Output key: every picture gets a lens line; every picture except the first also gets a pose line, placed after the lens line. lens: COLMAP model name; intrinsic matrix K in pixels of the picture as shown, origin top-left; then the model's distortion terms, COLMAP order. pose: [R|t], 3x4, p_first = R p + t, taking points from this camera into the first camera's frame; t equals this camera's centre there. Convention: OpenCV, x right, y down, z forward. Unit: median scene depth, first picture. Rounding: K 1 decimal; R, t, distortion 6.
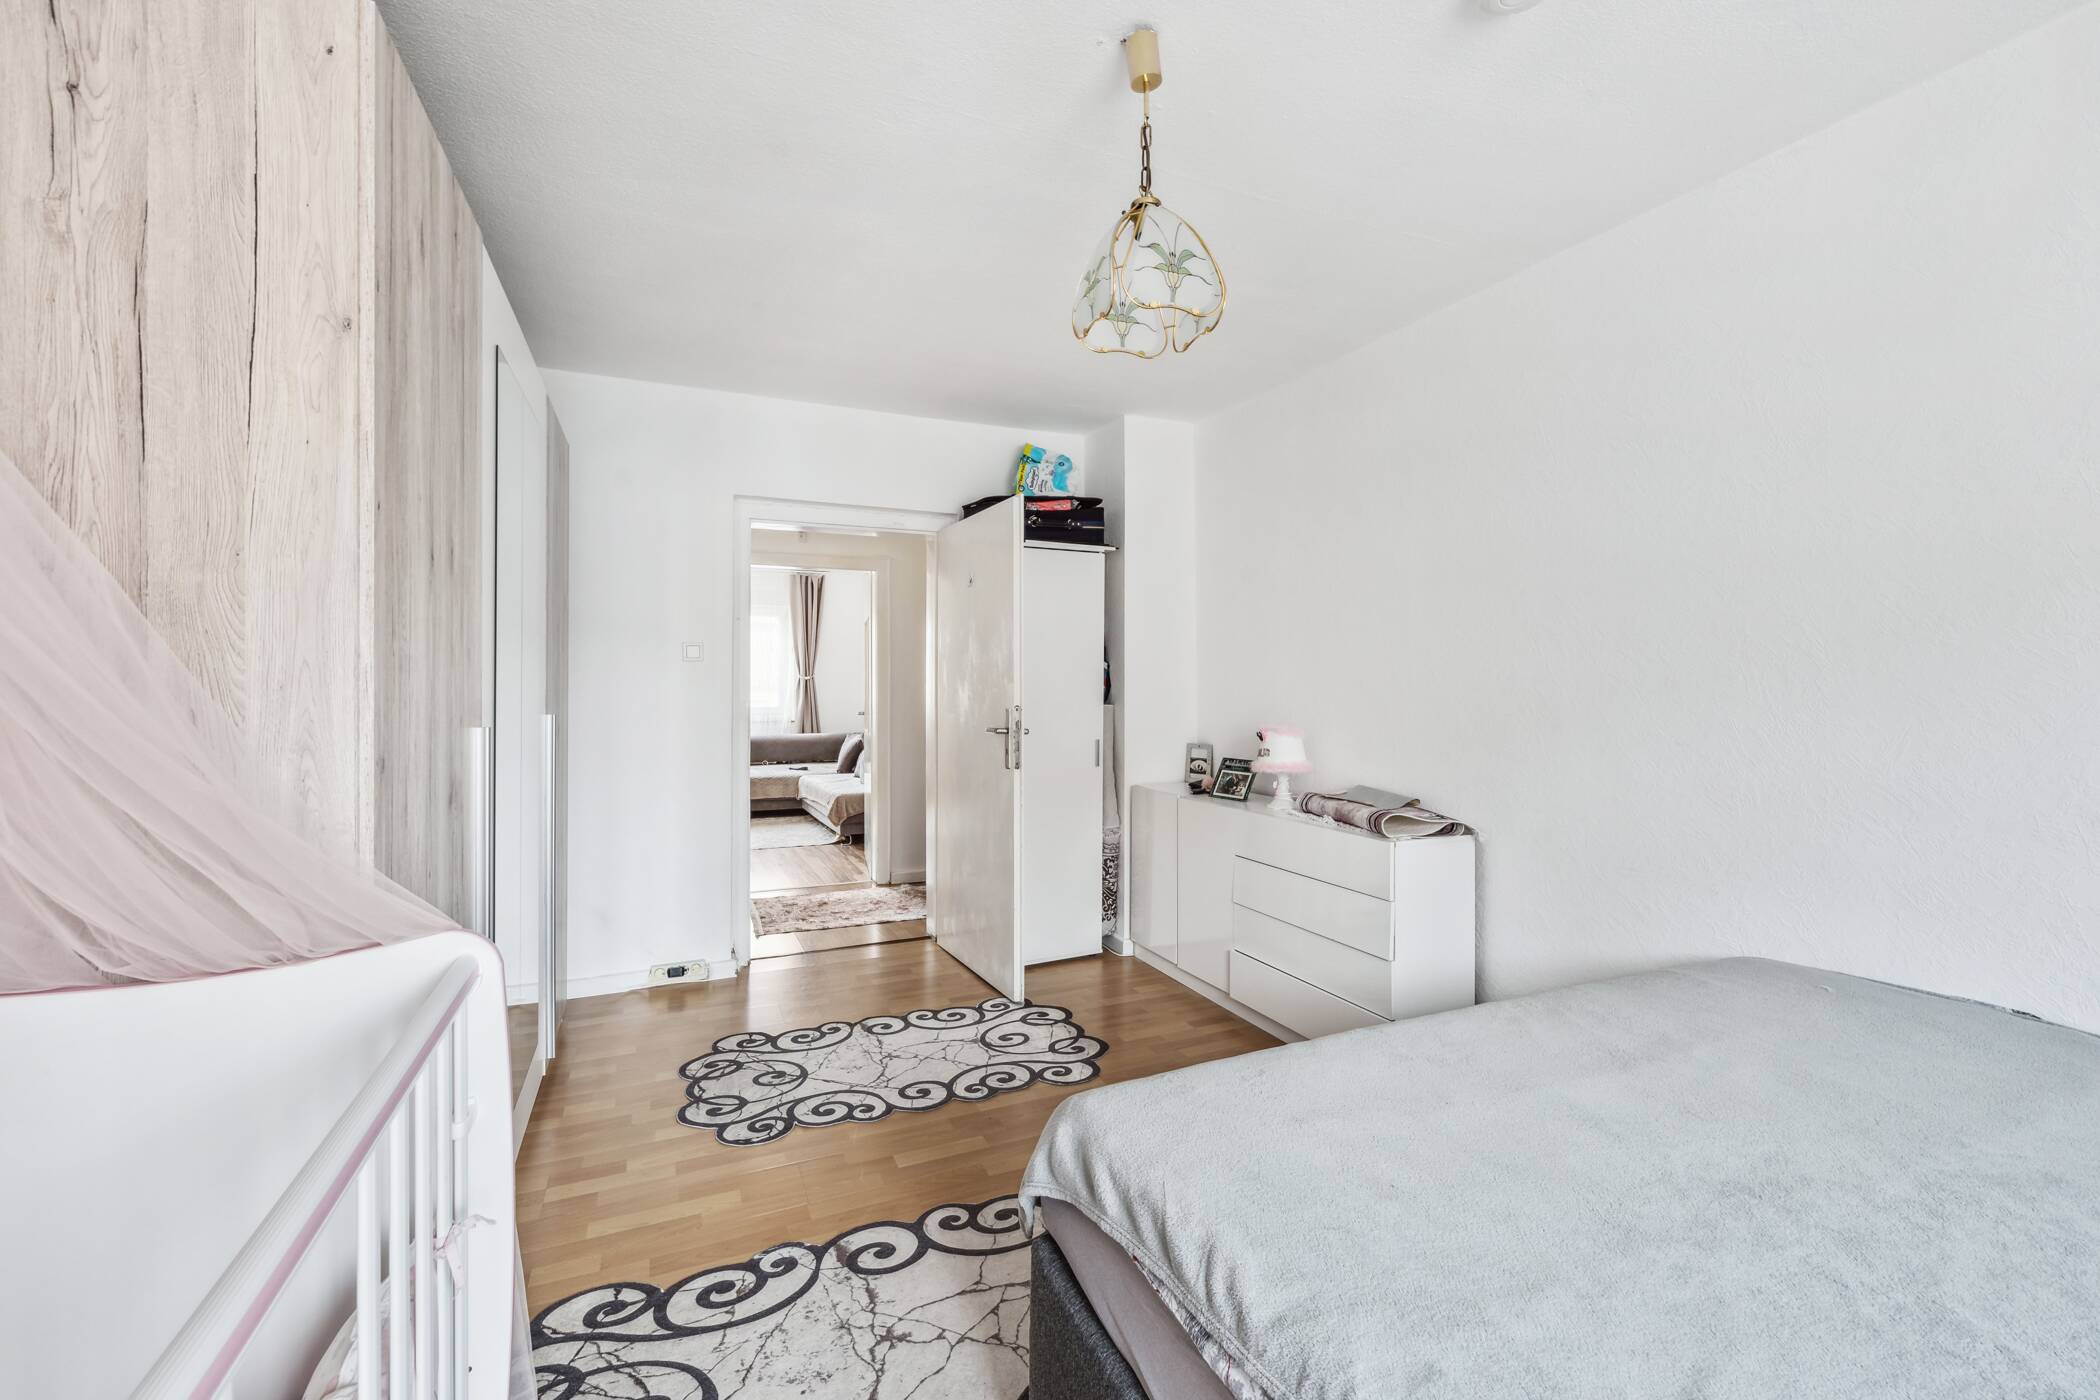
lens RADIAL K [[867.4, 0, 1054.9], [0, 867.4, 696.2], [0, 0, 1]] dist [0.000206, 0.000007]
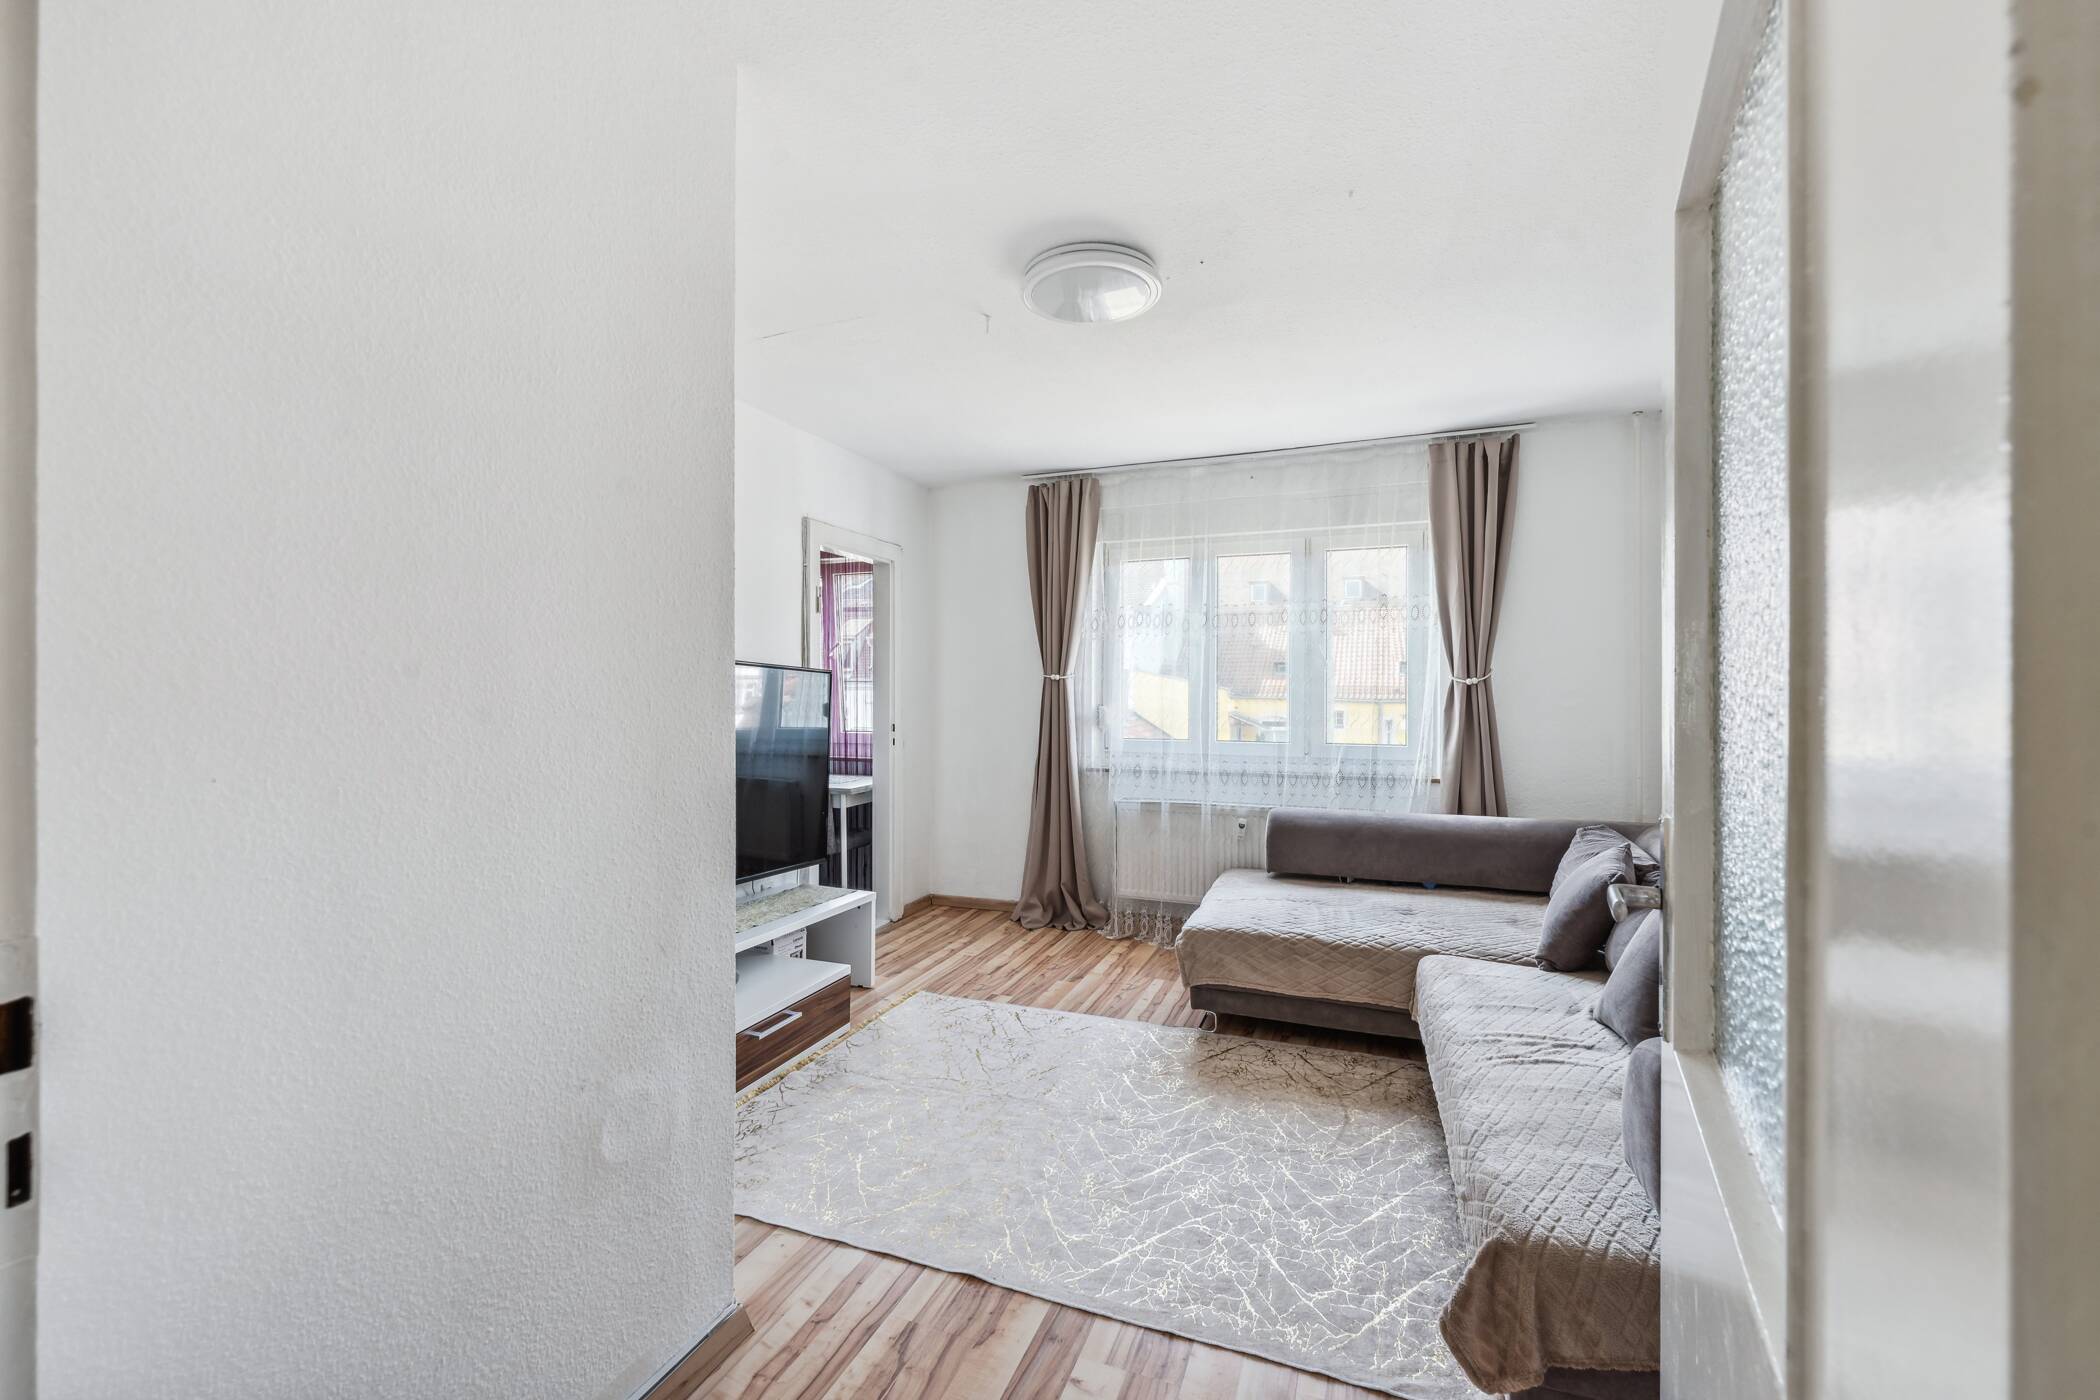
lens RADIAL K [[867.4, 0, 1054.4], [0, 867.4, 717.8], [0, 0, 1]] dist [0.000206, 0.000007]
pose [[0.699068, -0.011569, -0.714961, -0.129444], [-0.007261, 0.999703, -0.023276, 0.008042], [0.715018, 0.021463, 0.698777, 0.572157]]
